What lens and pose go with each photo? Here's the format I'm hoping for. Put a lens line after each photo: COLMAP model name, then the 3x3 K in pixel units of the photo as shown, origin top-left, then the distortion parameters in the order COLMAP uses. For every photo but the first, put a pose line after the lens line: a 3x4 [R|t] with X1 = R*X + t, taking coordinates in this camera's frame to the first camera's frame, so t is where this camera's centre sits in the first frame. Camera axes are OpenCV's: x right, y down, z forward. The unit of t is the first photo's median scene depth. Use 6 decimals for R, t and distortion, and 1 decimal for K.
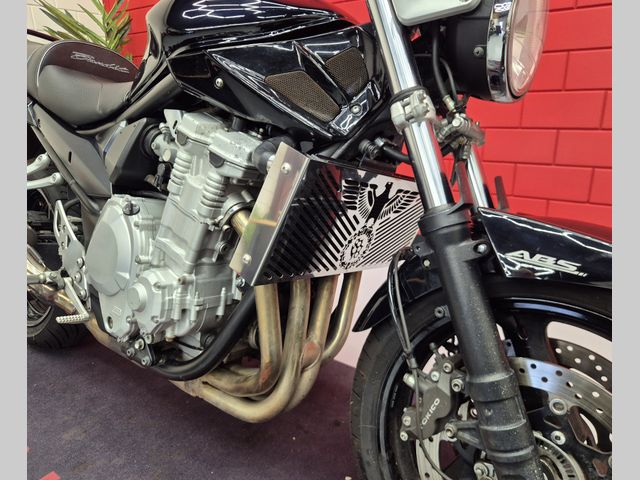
lens RADIAL K [[424.7, 0, 334.8], [0, 424.7, 251.6], [0, 0, 1]] dist [0.034247, -0.000942]
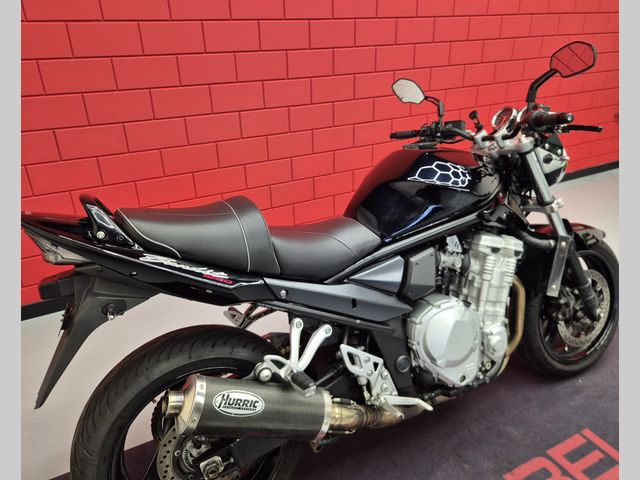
lens RADIAL K [[447.8, 0, 320.0], [0, 447.8, 240.0], [0, 0, 1]] dist [0.038479, -0.004195]
pose [[0.470742, -0.361706, 0.804718, -2.144833], [0.302052, 0.923052, 0.238201, -0.946826], [-0.828955, 0.130935, 0.543773, 0.546372]]
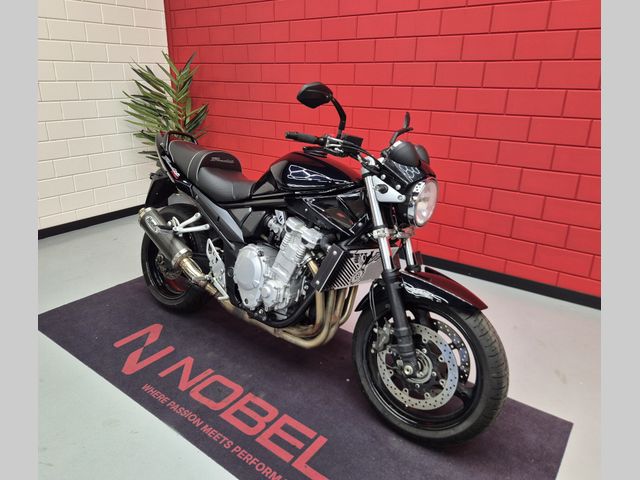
lens RADIAL K [[446.5, 0, 297.7], [0, 446.5, 238.2], [0, 0, 1]] dist [0.042606, -0.002067]
pose [[0.996849, 0.047527, -0.063512, -0.133806], [-0.046396, 0.998739, 0.019172, -0.256300], [0.064343, -0.016165, 0.997797, -1.517070]]
